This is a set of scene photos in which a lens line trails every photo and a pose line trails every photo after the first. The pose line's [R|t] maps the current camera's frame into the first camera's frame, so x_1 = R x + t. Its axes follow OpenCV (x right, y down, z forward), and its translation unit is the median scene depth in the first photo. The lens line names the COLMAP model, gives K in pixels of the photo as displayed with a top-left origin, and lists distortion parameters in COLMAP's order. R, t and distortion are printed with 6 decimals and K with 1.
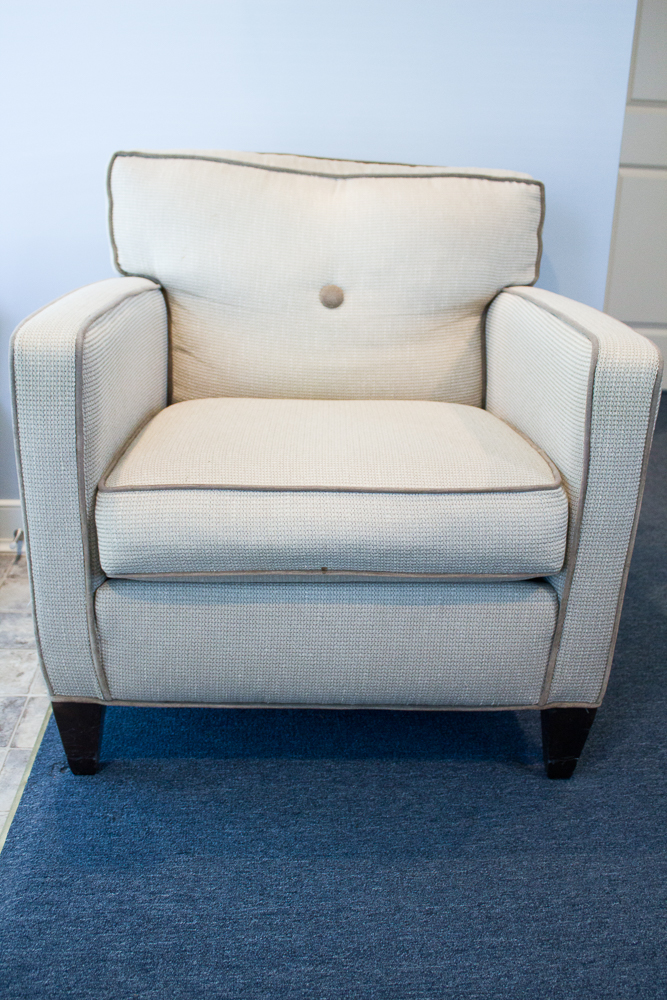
lens RADIAL K [[837.9, 0, 333.5], [0, 837.9, 500.0], [0, 0, 1]] dist [-0.096520, 0.014477]
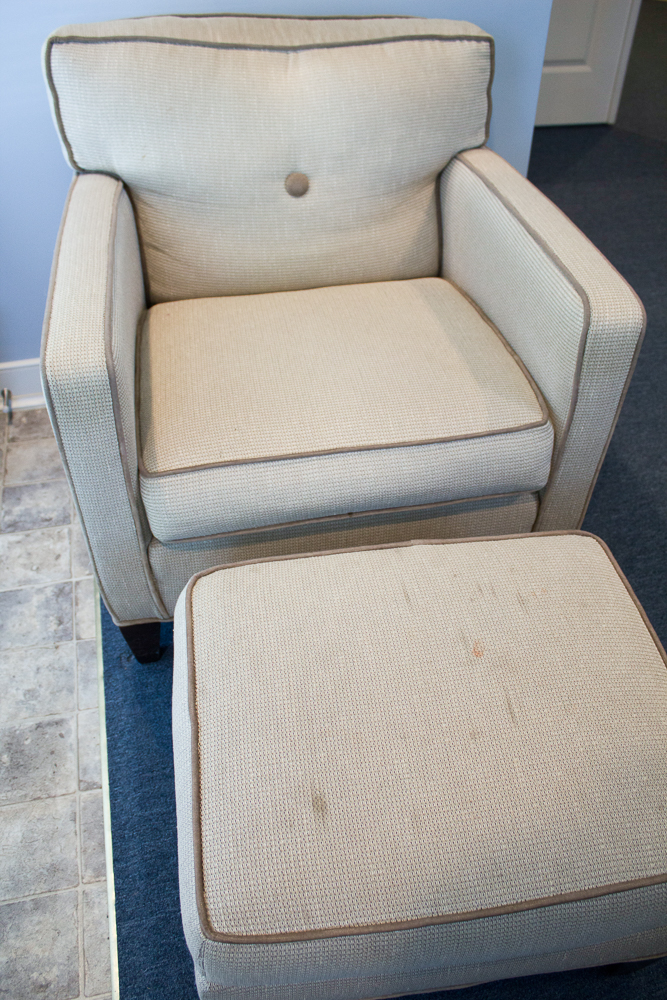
lens RADIAL K [[740.2, 0, 330.4], [0, 740.2, 473.4], [0, 0, 1]] dist [-0.147548, 0.116129]
pose [[0.989320, -0.118235, 0.085245, -0.079100], [0.082915, 0.937484, 0.338008, -0.209746], [-0.119880, -0.327330, 0.937275, 0.048074]]
